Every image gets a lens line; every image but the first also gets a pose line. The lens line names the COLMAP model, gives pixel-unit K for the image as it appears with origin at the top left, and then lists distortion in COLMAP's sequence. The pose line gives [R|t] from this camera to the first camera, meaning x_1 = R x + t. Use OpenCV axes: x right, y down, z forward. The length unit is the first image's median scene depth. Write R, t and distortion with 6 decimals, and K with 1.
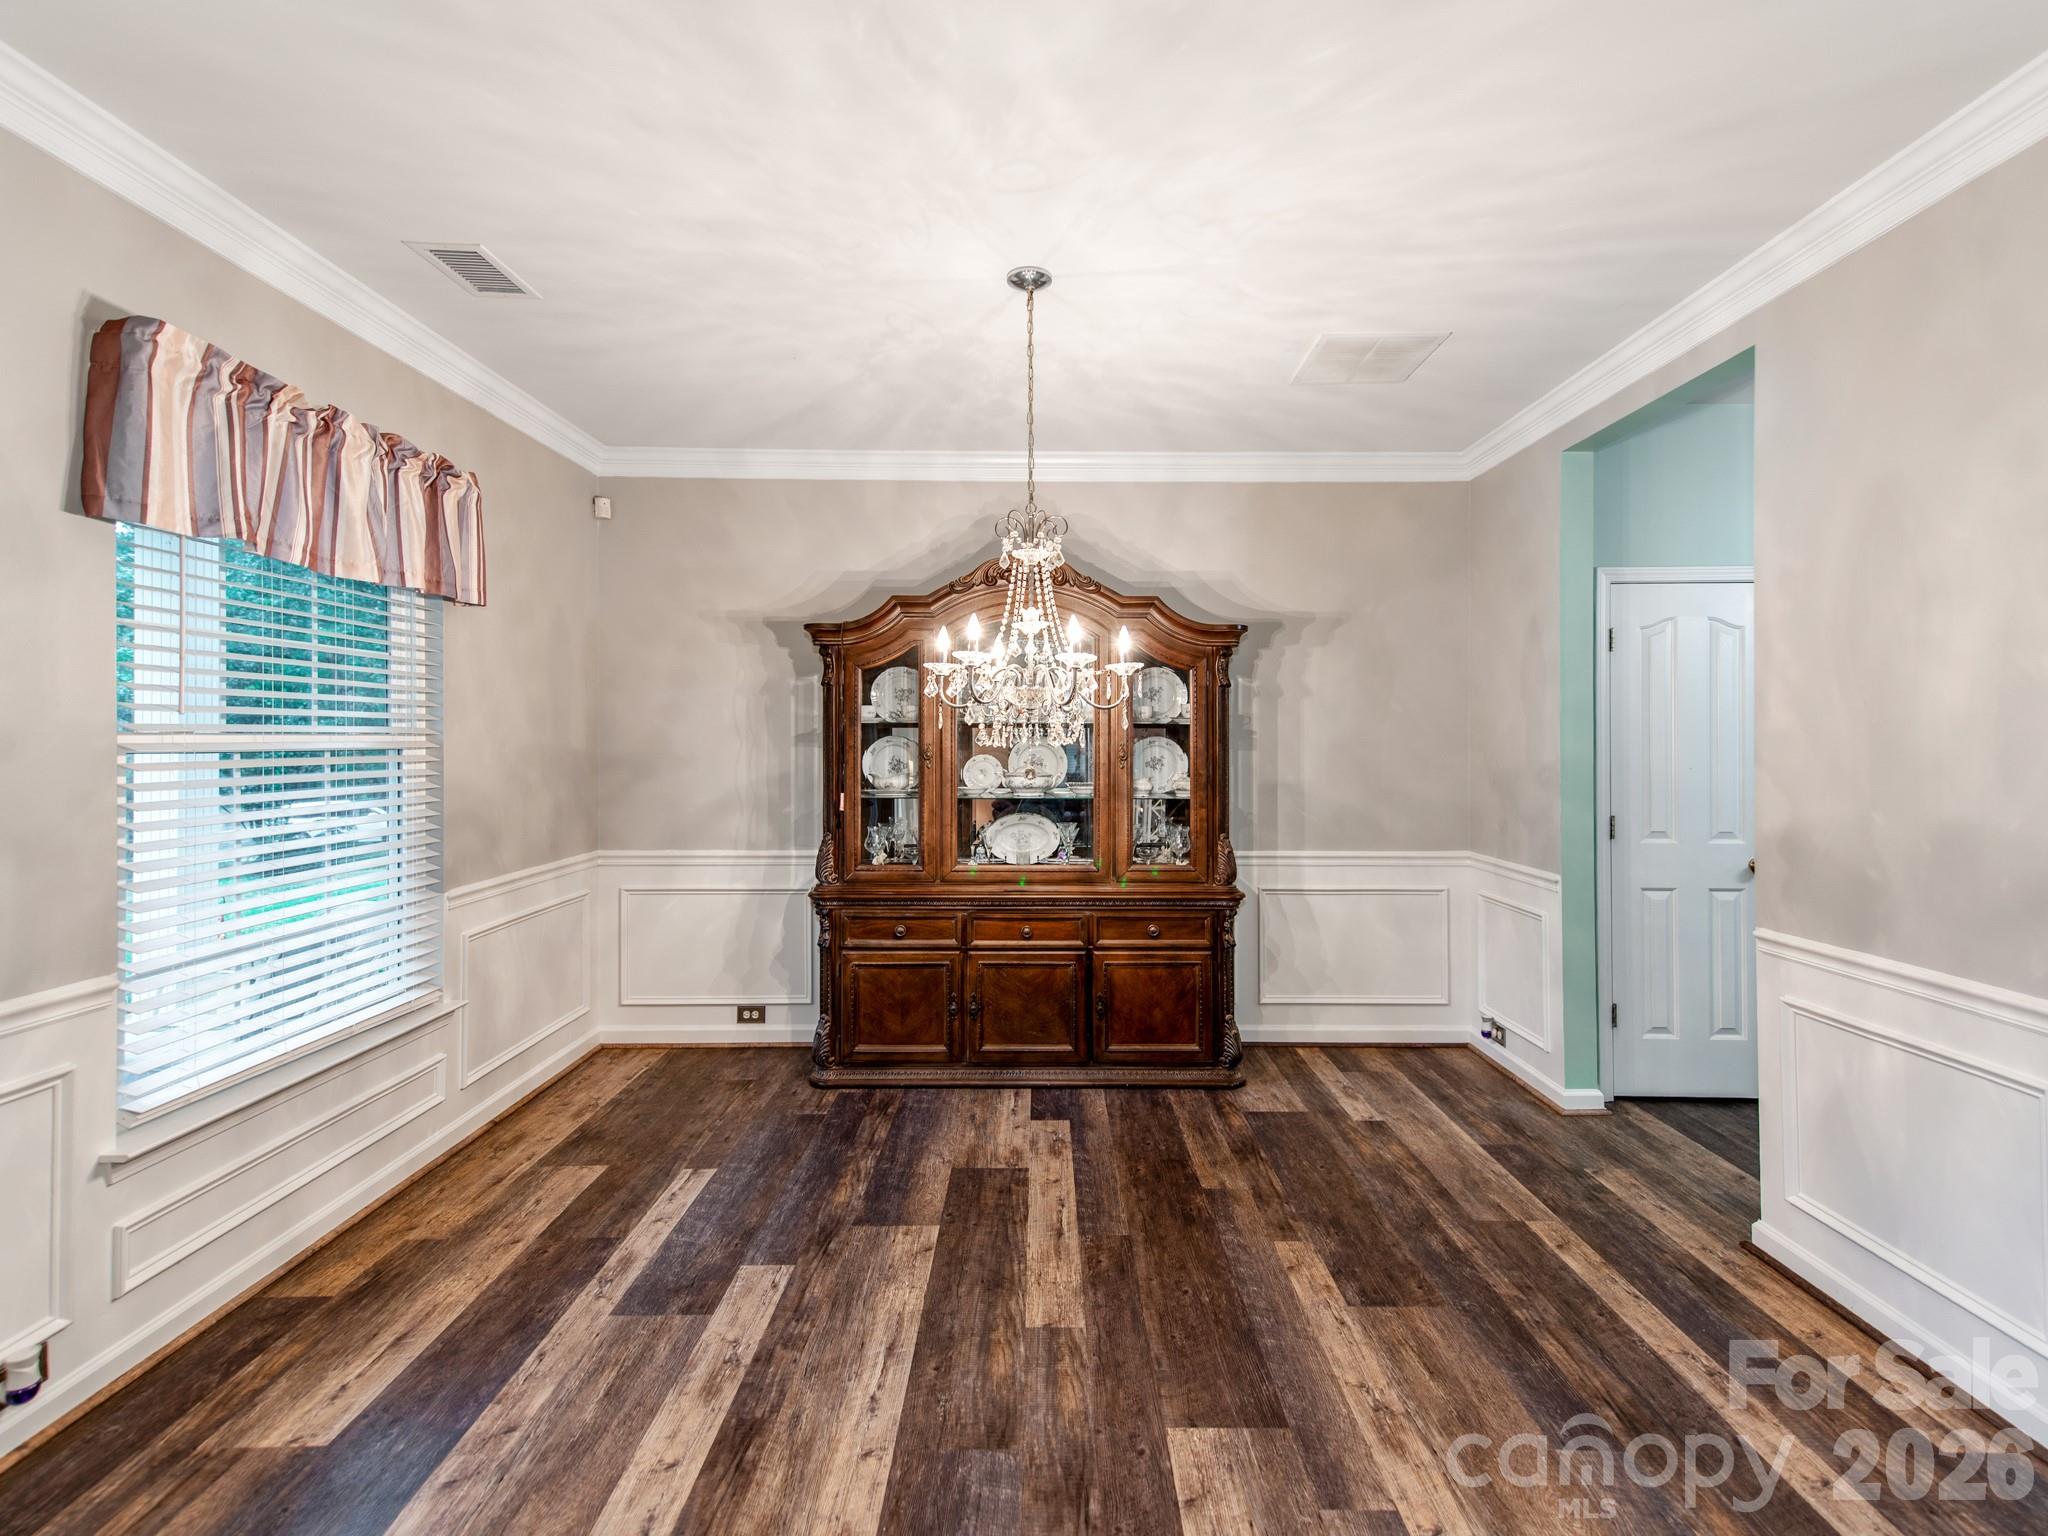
lens RADIAL K [[920.4, 0, 957.0], [0, 920.4, 743.8], [0, 0, 1]] dist [0.015689, -0.000790]
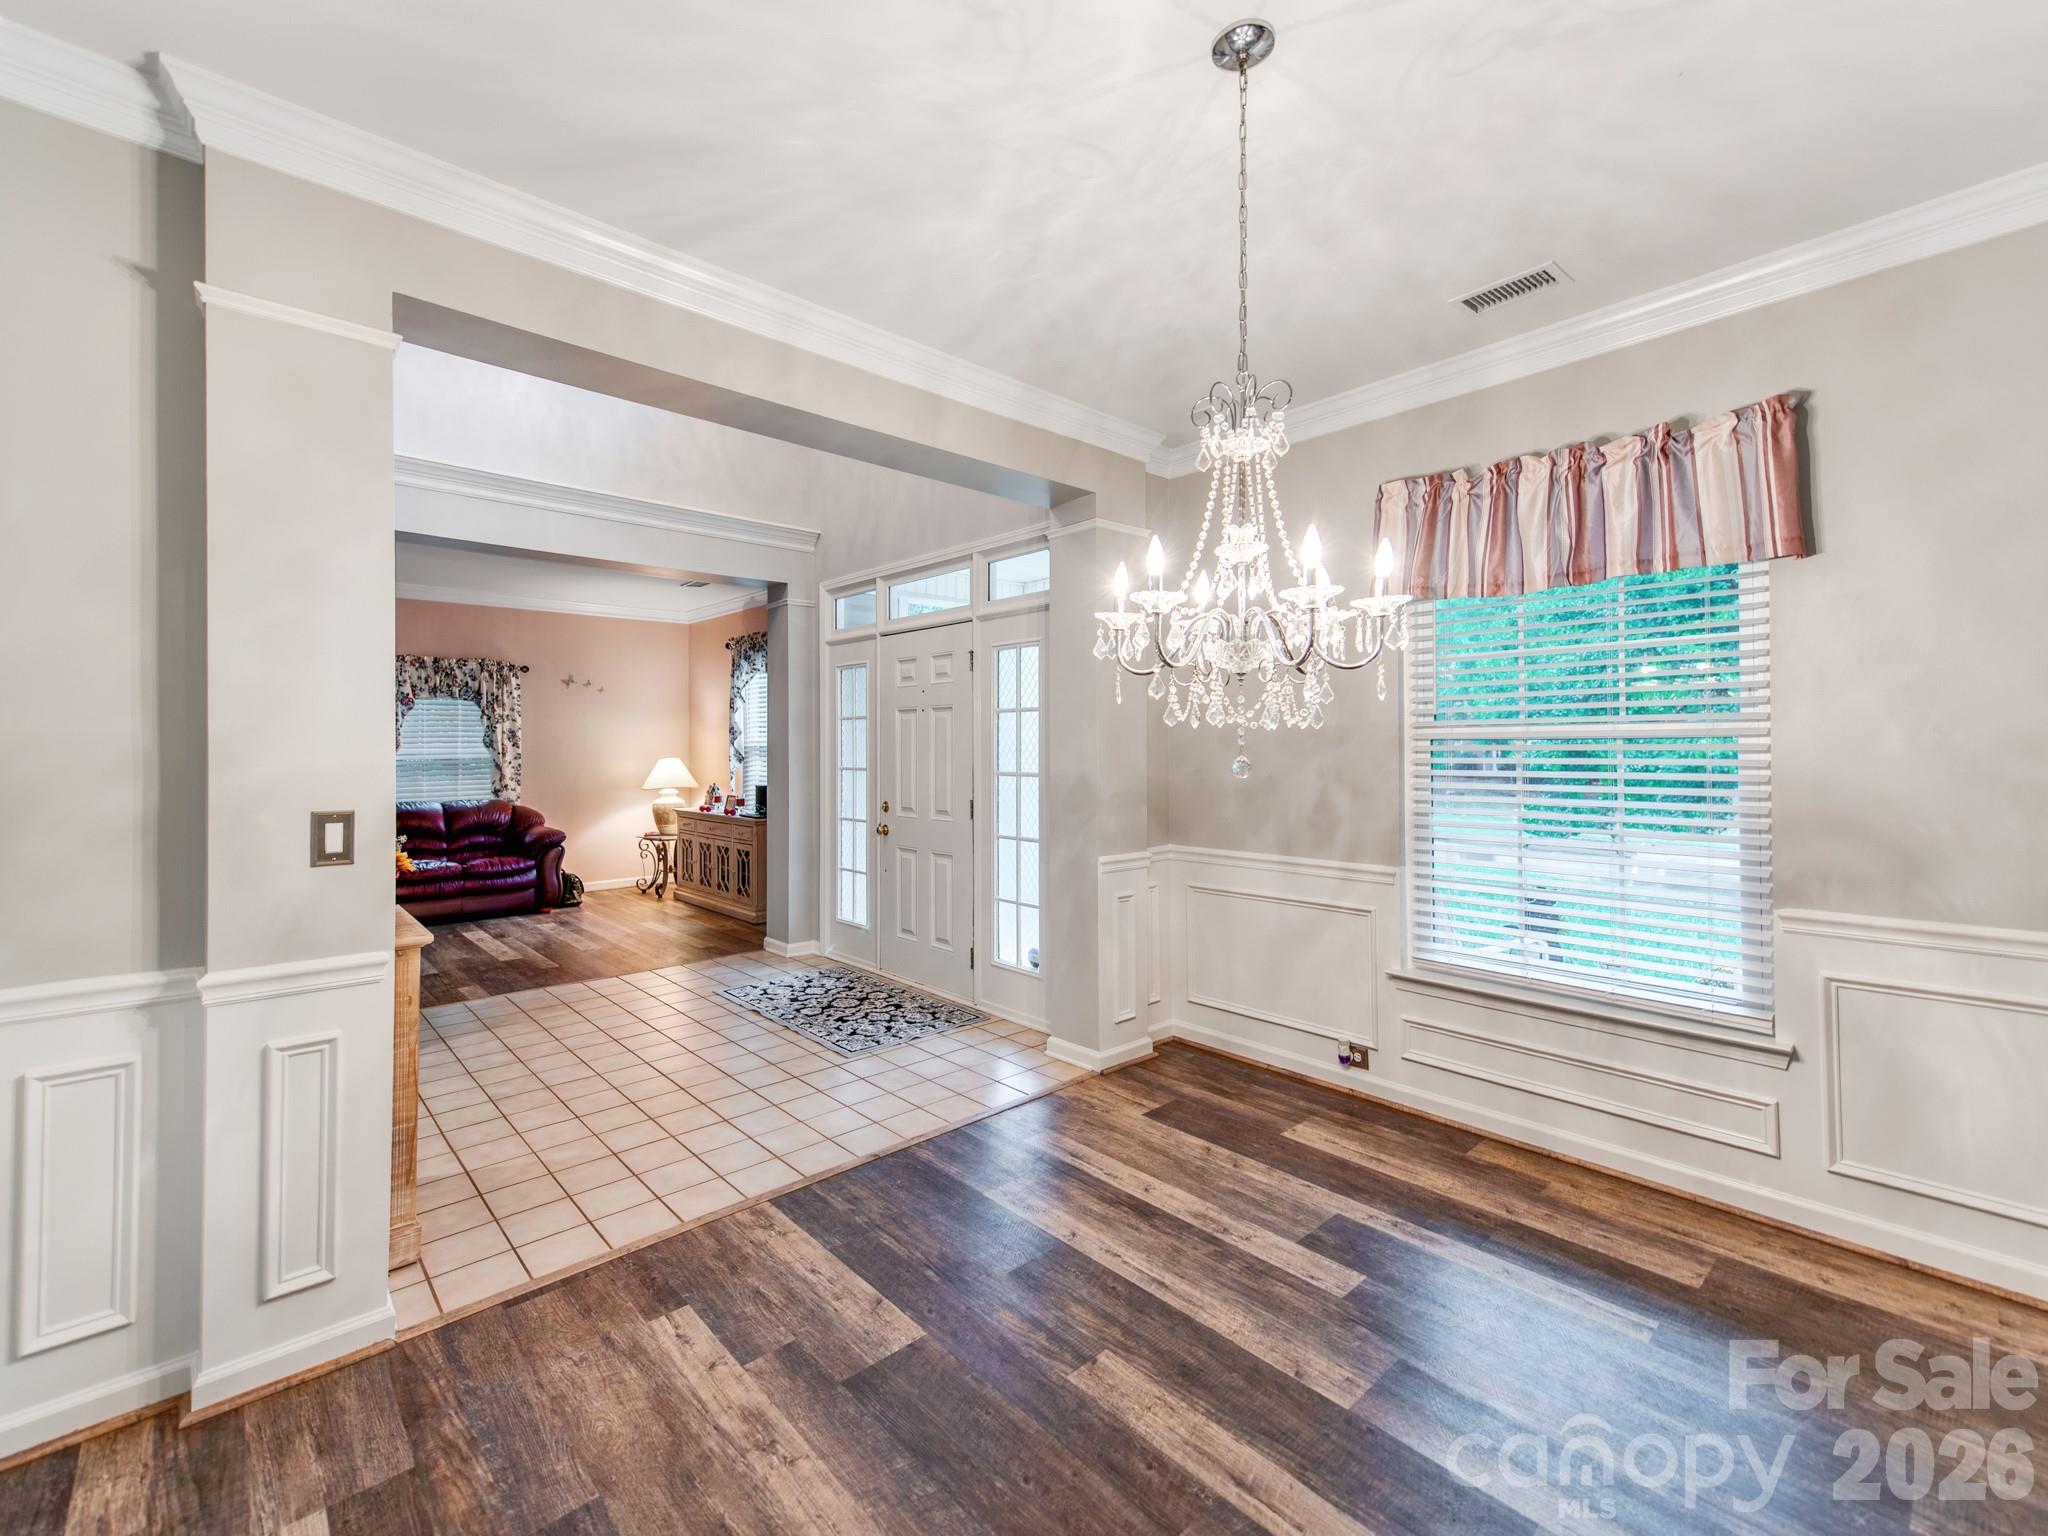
lens RADIAL K [[958.7, 0, 943.3], [0, 958.7, 720.1], [0, 0, 1]] dist [0.027722, -0.000014]
pose [[-0.742392, -0.016354, -0.669766, 0.496495], [-0.001536, 0.999741, -0.022709, 0.003892], [0.669964, -0.015830, -0.742225, 0.927685]]
